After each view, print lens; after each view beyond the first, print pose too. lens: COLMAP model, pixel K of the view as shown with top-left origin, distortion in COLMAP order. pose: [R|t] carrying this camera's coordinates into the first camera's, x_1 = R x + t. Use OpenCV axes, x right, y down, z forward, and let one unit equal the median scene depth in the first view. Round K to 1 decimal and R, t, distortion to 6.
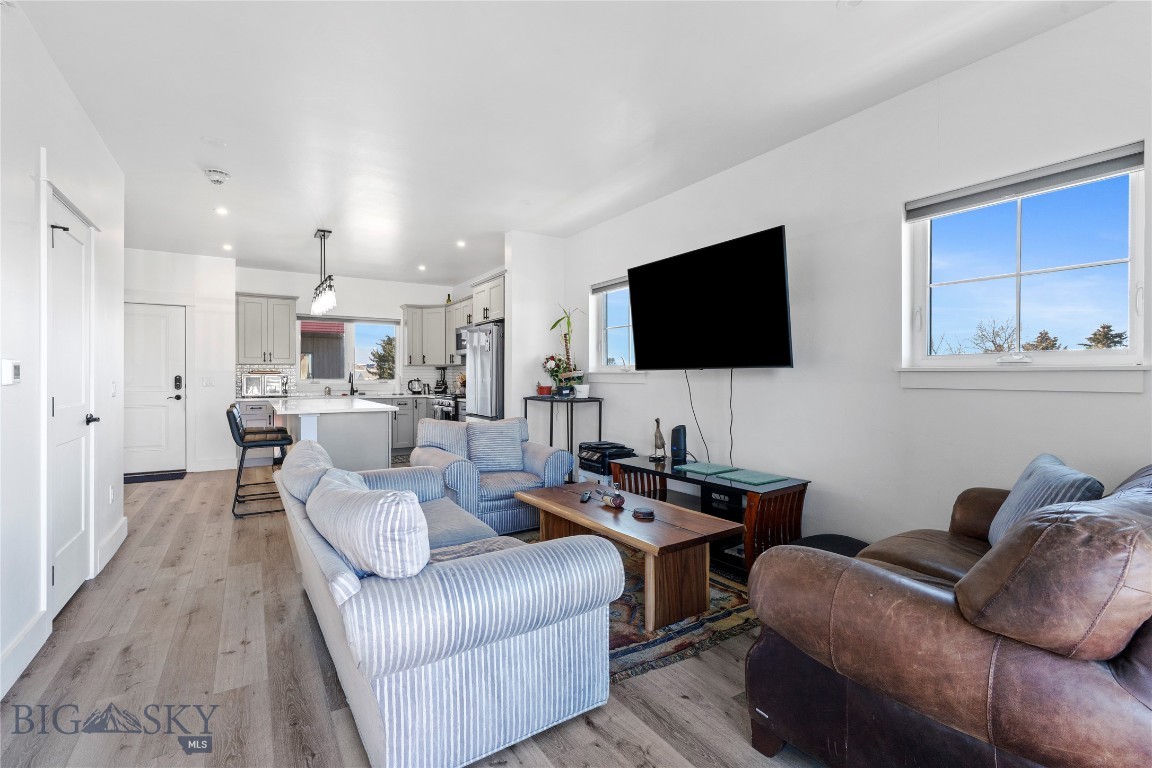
lens RADIAL K [[521.6, 0, 577.6], [0, 521.6, 379.6], [0, 0, 1]] dist [-0.009821, 0.003673]
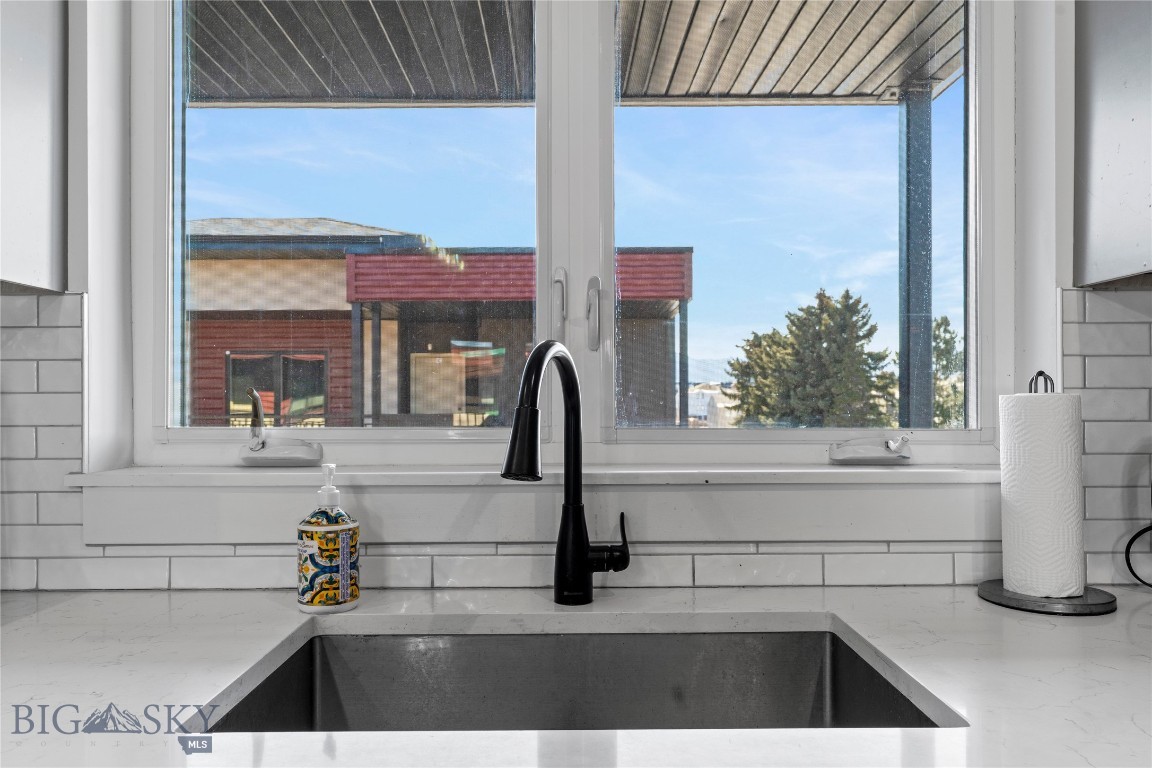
lens RADIAL K [[823.2, 0, 578.9], [0, 823.2, 400.9], [0, 0, 1]] dist [-0.009152, 0.000156]
pose [[0.849510, -0.004188, -0.527556, -0.550633], [0.000957, 0.999979, -0.006397, -0.008005], [0.527572, 0.004929, 0.849496, 1.362479]]
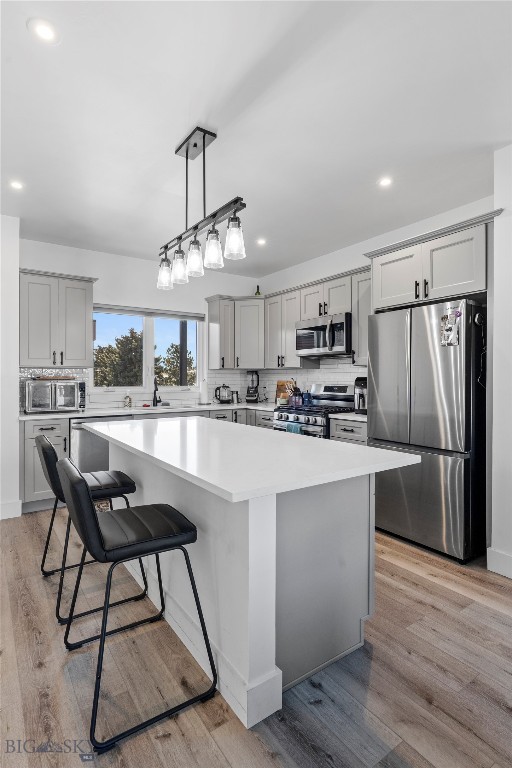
lens RADIAL K [[392.7, 0, 249.8], [0, 392.7, 380.2], [0, 0, 1]] dist [-0.016490, 0.000569]
pose [[0.999399, -0.001688, 0.034628, -0.479176], [0.001700, 0.999999, -0.000293, -0.015353], [-0.034628, 0.000351, 0.999400, 0.604712]]
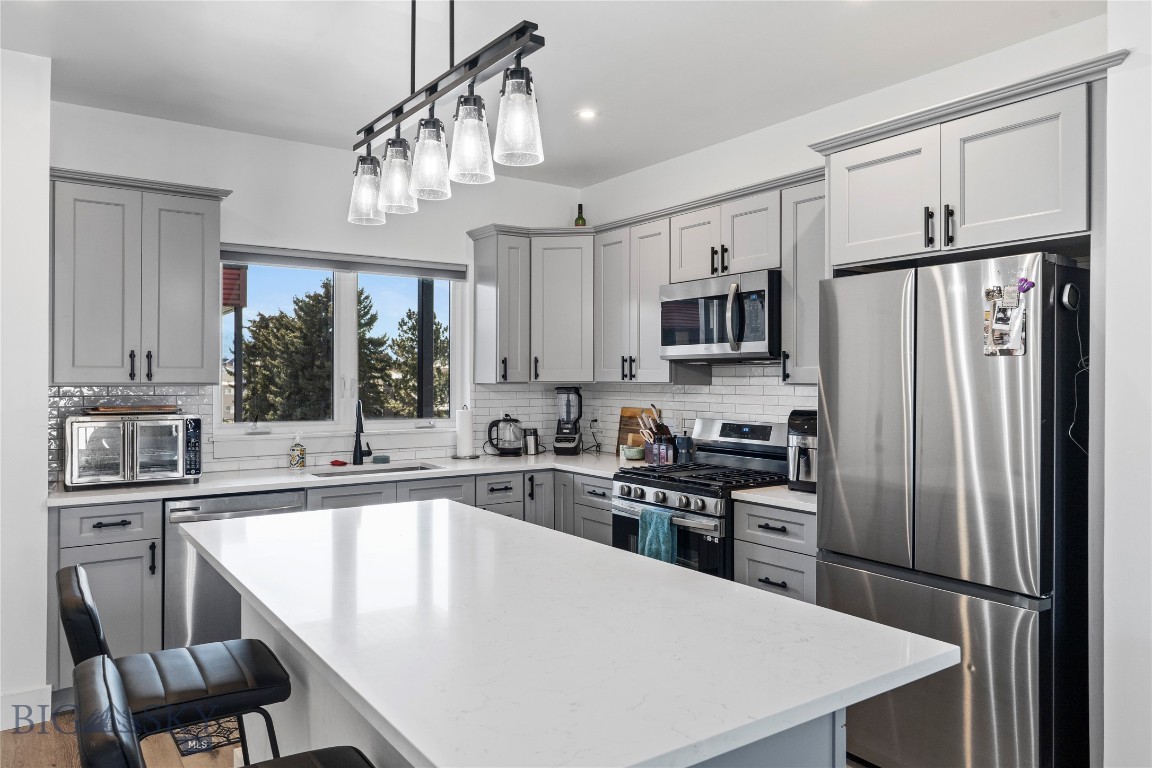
lens RADIAL K [[792.5, 0, 579.3], [0, 792.5, 376.4], [0, 0, 1]] dist [-0.008736, 0.004689]
pose [[0.998792, 0.000923, 0.049123, -0.470722], [-0.000530, 0.999968, -0.008026, -0.044687], [-0.049129, 0.007990, 0.998760, 0.659361]]
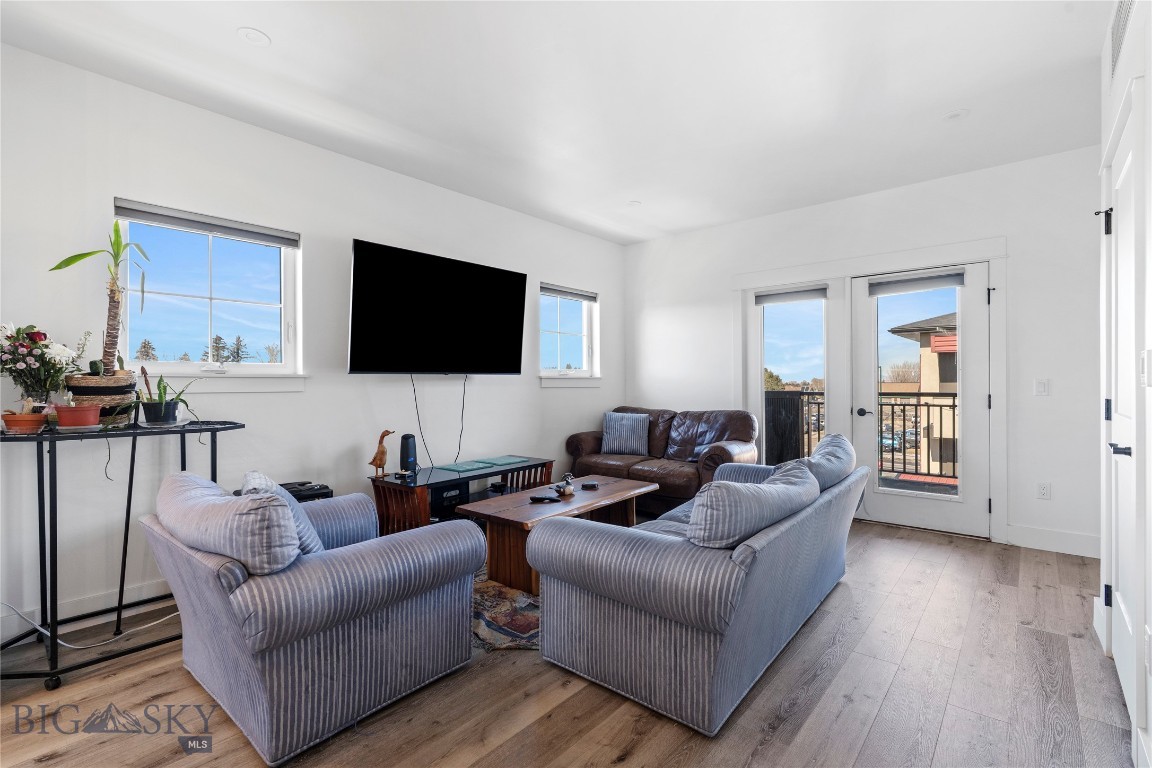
lens RADIAL K [[521.6, 0, 575.3], [0, 521.6, 393.7], [0, 0, 1]] dist [-0.009821, 0.003673]
pose [[-0.279162, -0.020765, 0.960020, -0.598462], [0.010169, 0.999646, 0.024580, -0.002805], [-0.960190, 0.016624, -0.278852, 0.753578]]
